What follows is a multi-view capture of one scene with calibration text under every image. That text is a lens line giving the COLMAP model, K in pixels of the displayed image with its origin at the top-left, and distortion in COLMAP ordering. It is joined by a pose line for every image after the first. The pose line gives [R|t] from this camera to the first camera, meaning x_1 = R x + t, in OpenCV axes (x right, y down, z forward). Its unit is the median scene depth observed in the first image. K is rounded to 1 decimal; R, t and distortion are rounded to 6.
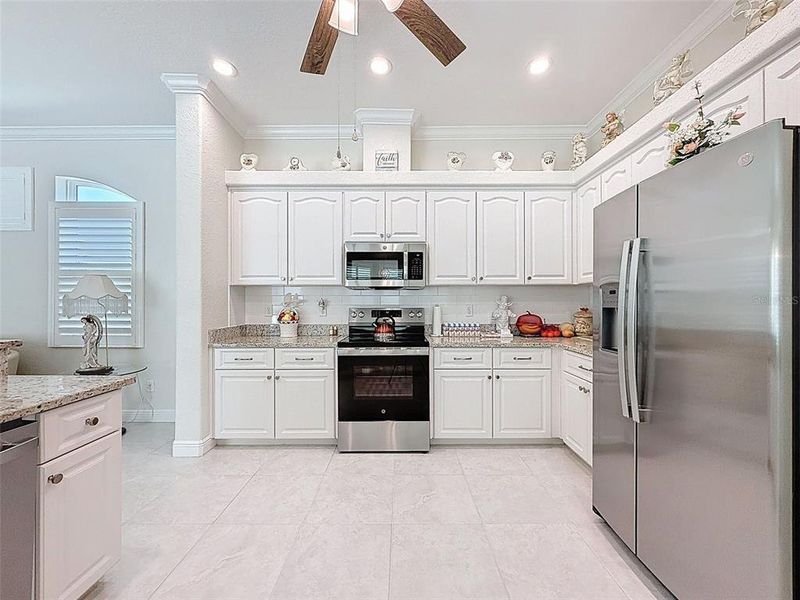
lens RADIAL K [[322.1, 0, 399.9], [0, 322.1, 301.0], [0, 0, 1]] dist [0.000972, 0.000205]
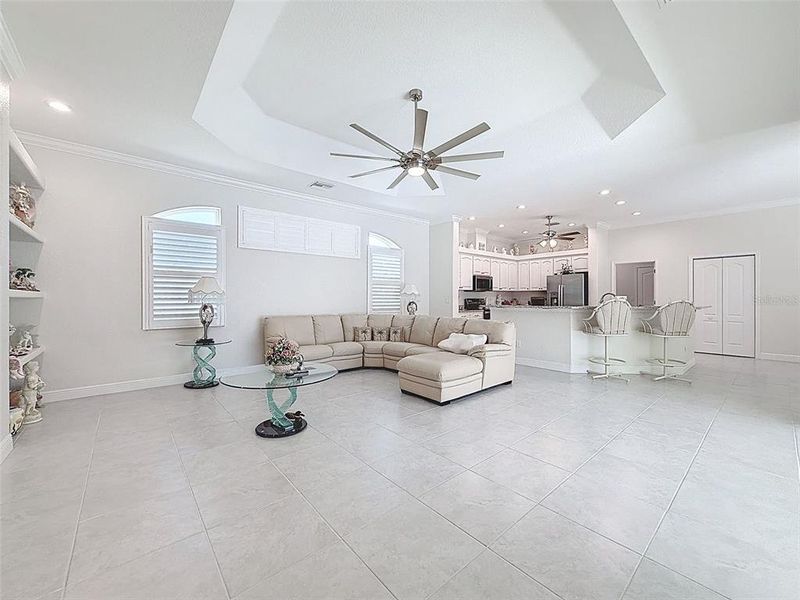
lens RADIAL K [[322.1, 0, 399.9], [0, 322.1, 301.0], [0, 0, 1]] dist [0.000972, 0.000205]
pose [[0.760766, -0.003741, 0.649016, -2.454748], [-0.003442, 0.999946, 0.009798, 0.020164], [-0.649018, -0.009688, 0.760712, -0.701336]]
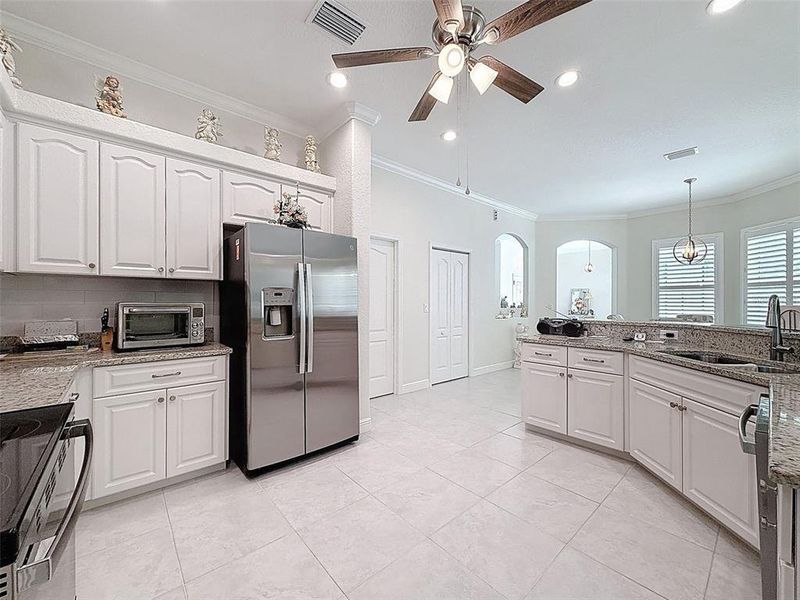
lens RADIAL K [[322.1, 0, 399.9], [0, 322.1, 301.0], [0, 0, 1]] dist [0.000972, 0.000205]
pose [[-0.658828, 0.000762, 0.752293, -0.407968], [-0.005950, 0.999963, -0.006224, 0.002947], [-0.752270, -0.008577, -0.658799, 0.840918]]
